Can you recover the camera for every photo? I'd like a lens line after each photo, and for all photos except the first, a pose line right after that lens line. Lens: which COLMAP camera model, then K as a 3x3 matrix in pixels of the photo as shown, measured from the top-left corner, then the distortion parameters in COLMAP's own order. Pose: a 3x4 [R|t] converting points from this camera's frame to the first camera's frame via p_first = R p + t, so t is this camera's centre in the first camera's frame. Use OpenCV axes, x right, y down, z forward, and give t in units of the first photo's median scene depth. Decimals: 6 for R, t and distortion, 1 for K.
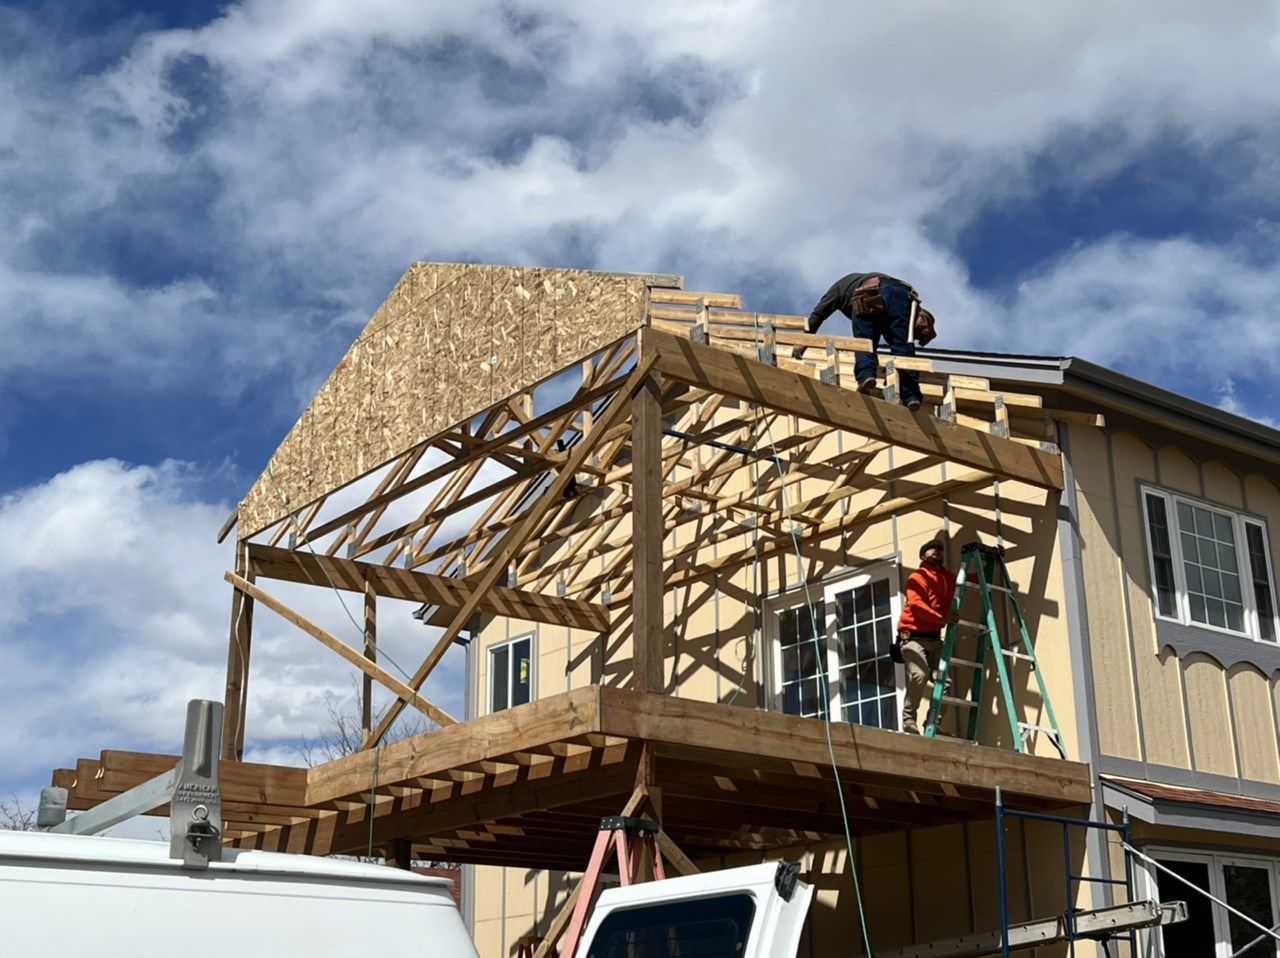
lens RADIAL K [[1733.3, 0, 640.0], [0, 1733.3, 479.0], [0, 0, 1]] dist [-0.221257, -0.010609]
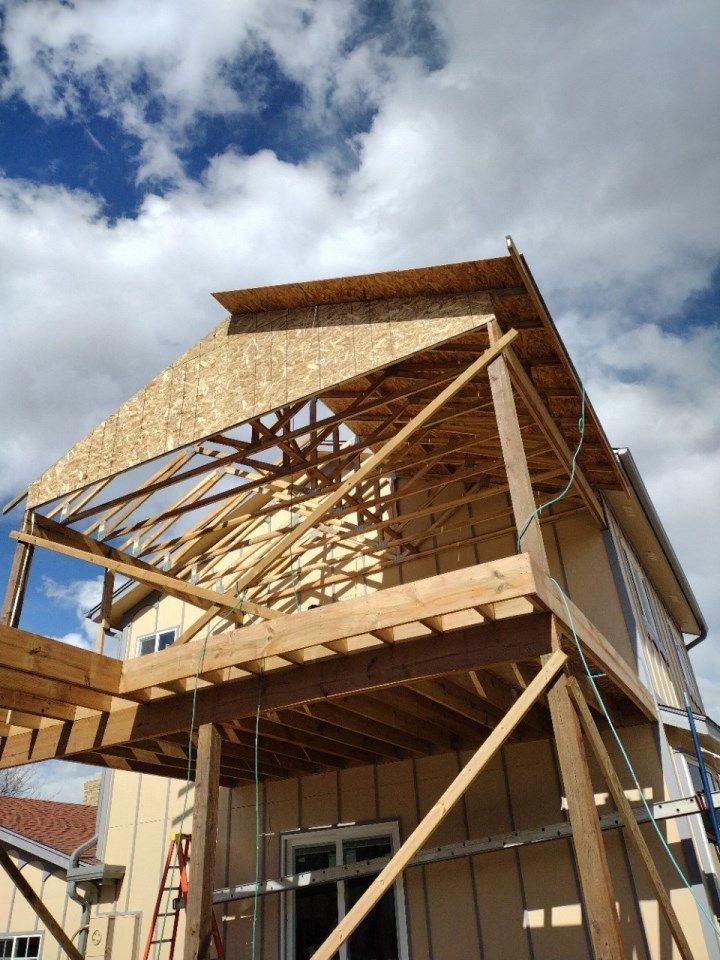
lens RADIAL K [[692.2, 0, 359.6], [0, 692.2, 494.6], [0, 0, 1]] dist [-0.000778, -0.001734]
pose [[0.919064, 0.162418, 0.359084, -0.211582], [-0.082330, 0.970153, -0.228091, 0.139808], [-0.385413, 0.180067, 0.905004, 0.453884]]
